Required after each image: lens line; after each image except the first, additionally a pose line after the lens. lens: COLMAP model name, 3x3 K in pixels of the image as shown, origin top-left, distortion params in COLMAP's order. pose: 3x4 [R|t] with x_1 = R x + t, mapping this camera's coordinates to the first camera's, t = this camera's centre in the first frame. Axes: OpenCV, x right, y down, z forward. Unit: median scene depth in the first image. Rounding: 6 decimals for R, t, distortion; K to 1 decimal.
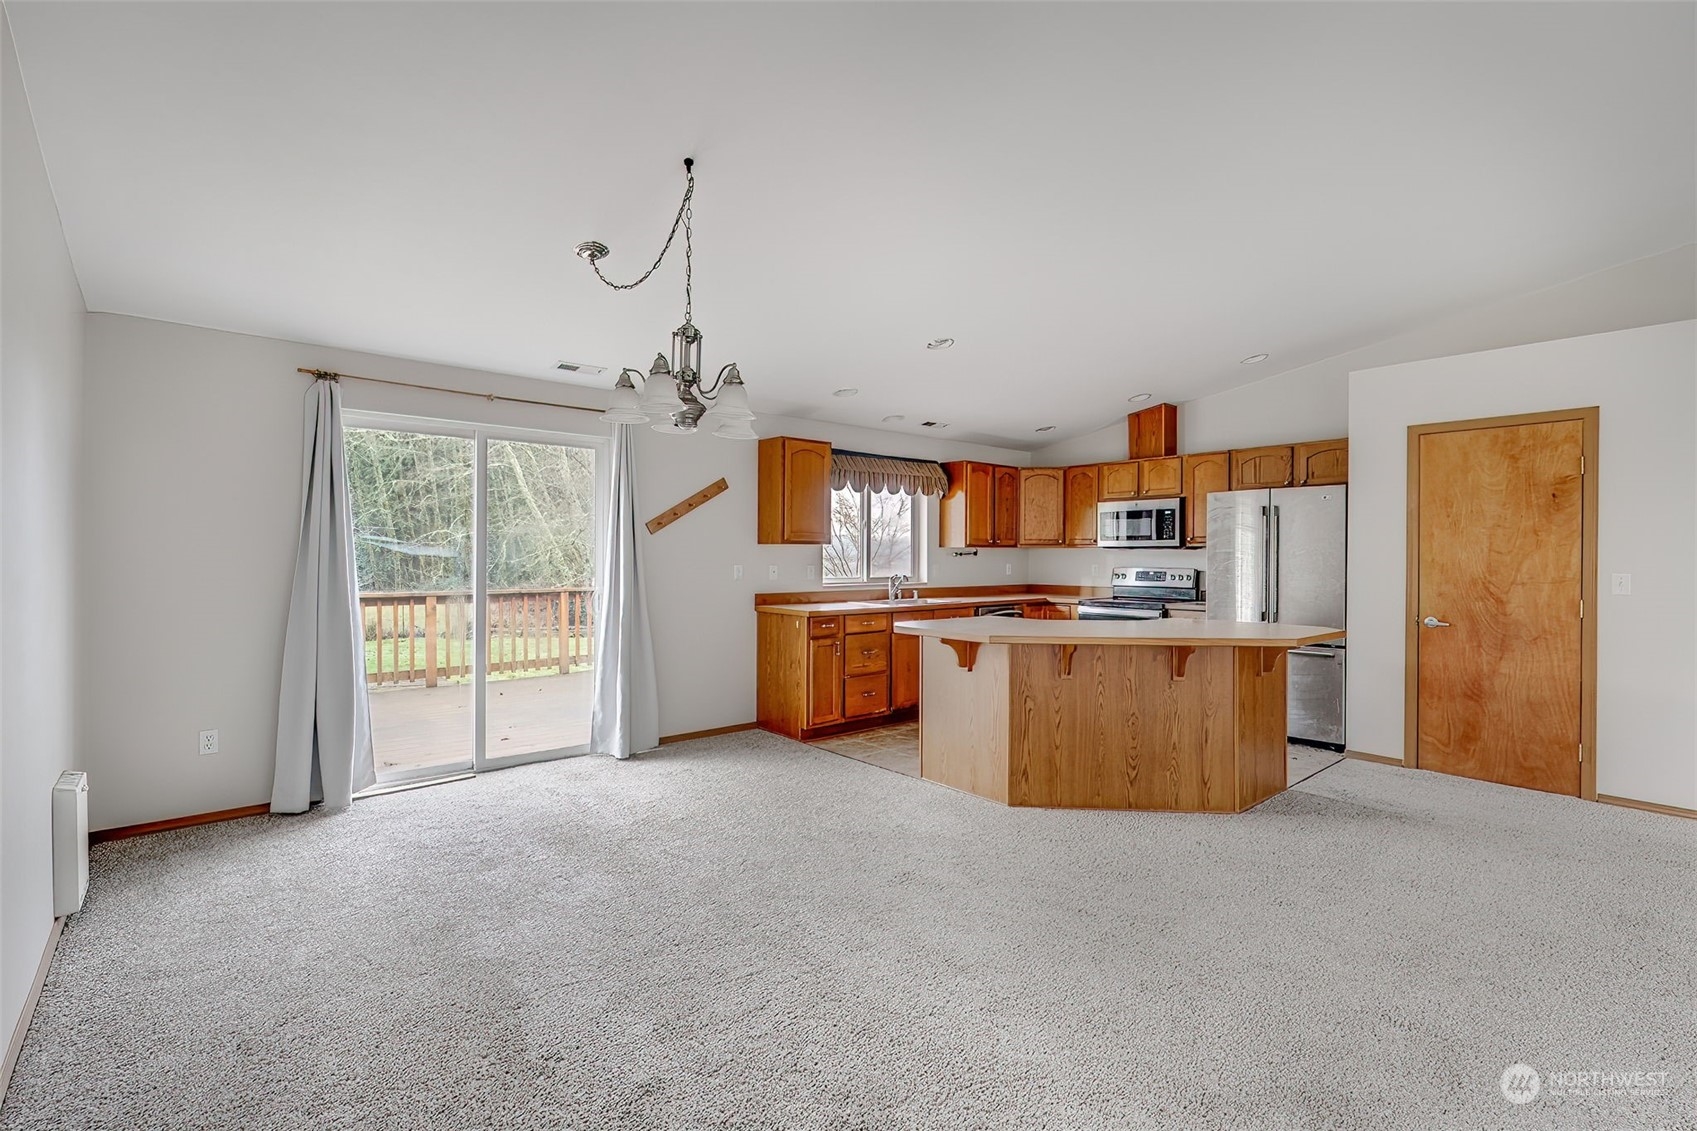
lens RADIAL K [[754.0, 0, 850.1], [0, 754.0, 558.0], [0, 0, 1]] dist [-0.001618, -0.000391]
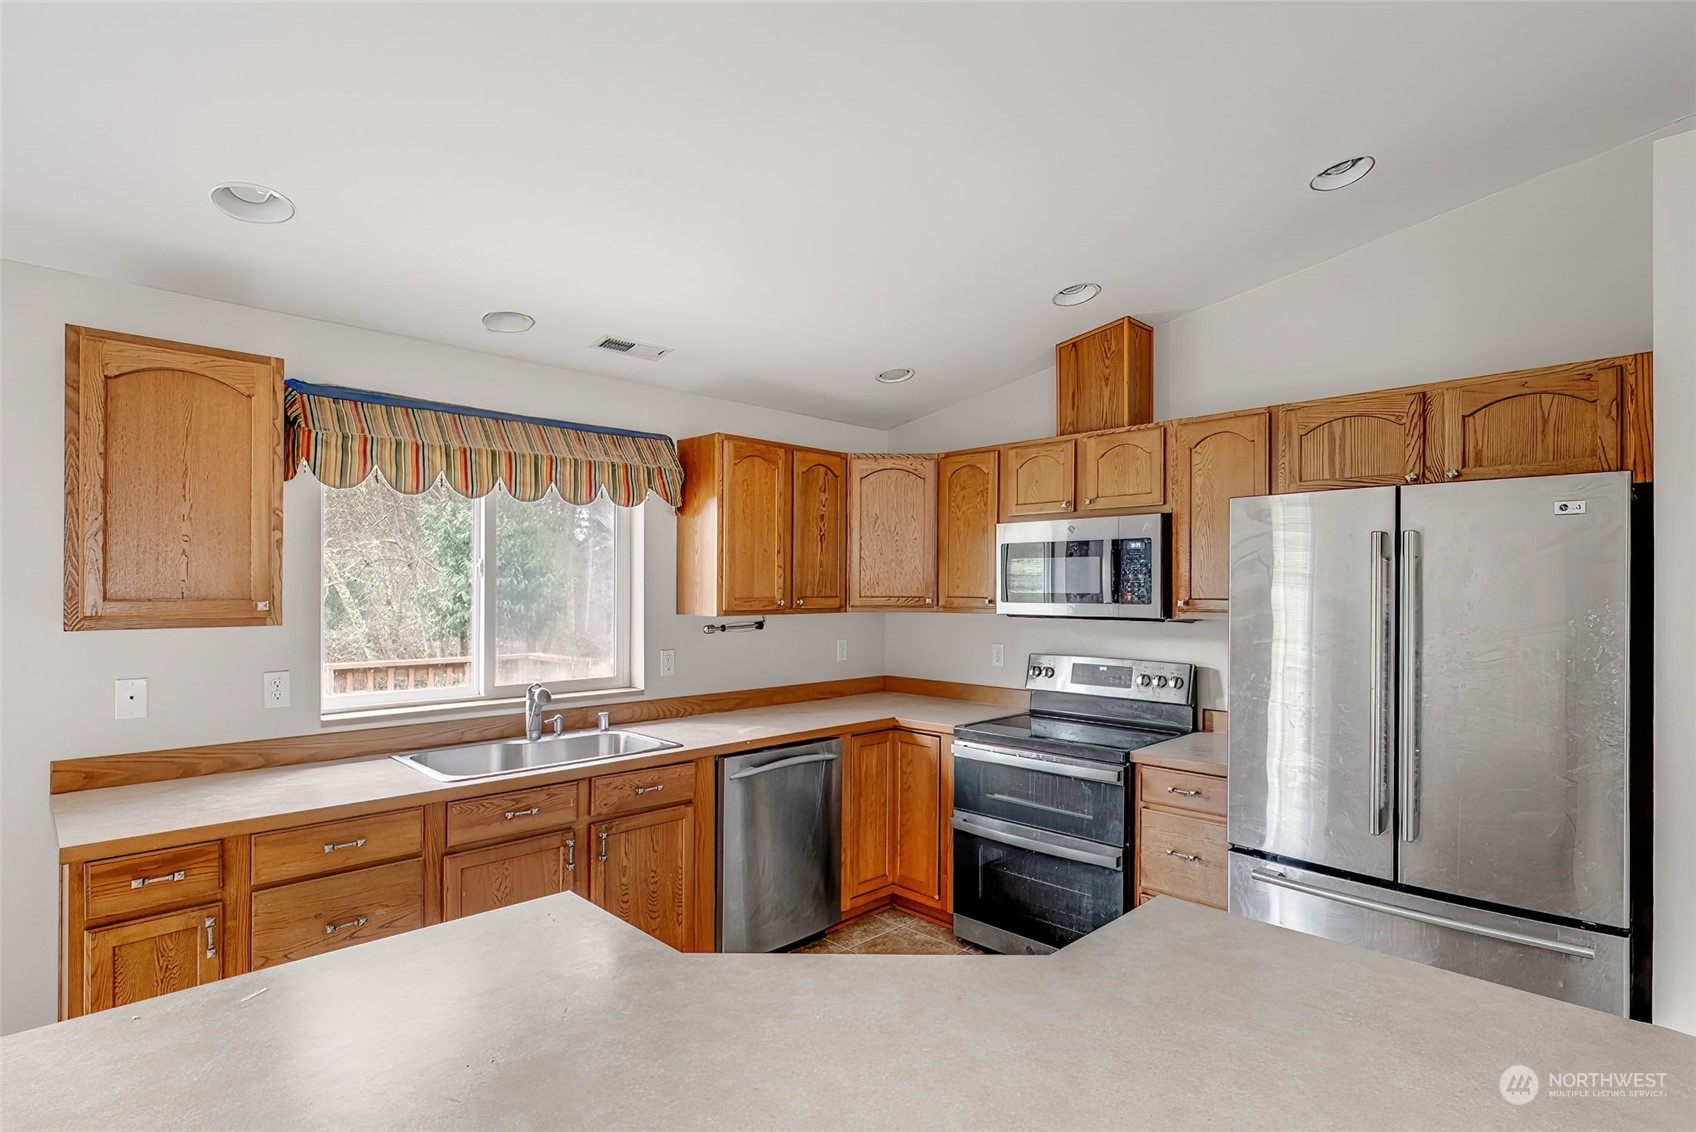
lens RADIAL K [[840.0, 0, 851.8], [0, 840.0, 586.9], [0, 0, 1]] dist [0.001648, 0.000395]
pose [[0.996995, 0.000783, 0.077462, 0.240836], [-0.000512, 0.999994, -0.003513, -0.038481], [-0.077464, 0.003463, 0.996989, 0.578499]]
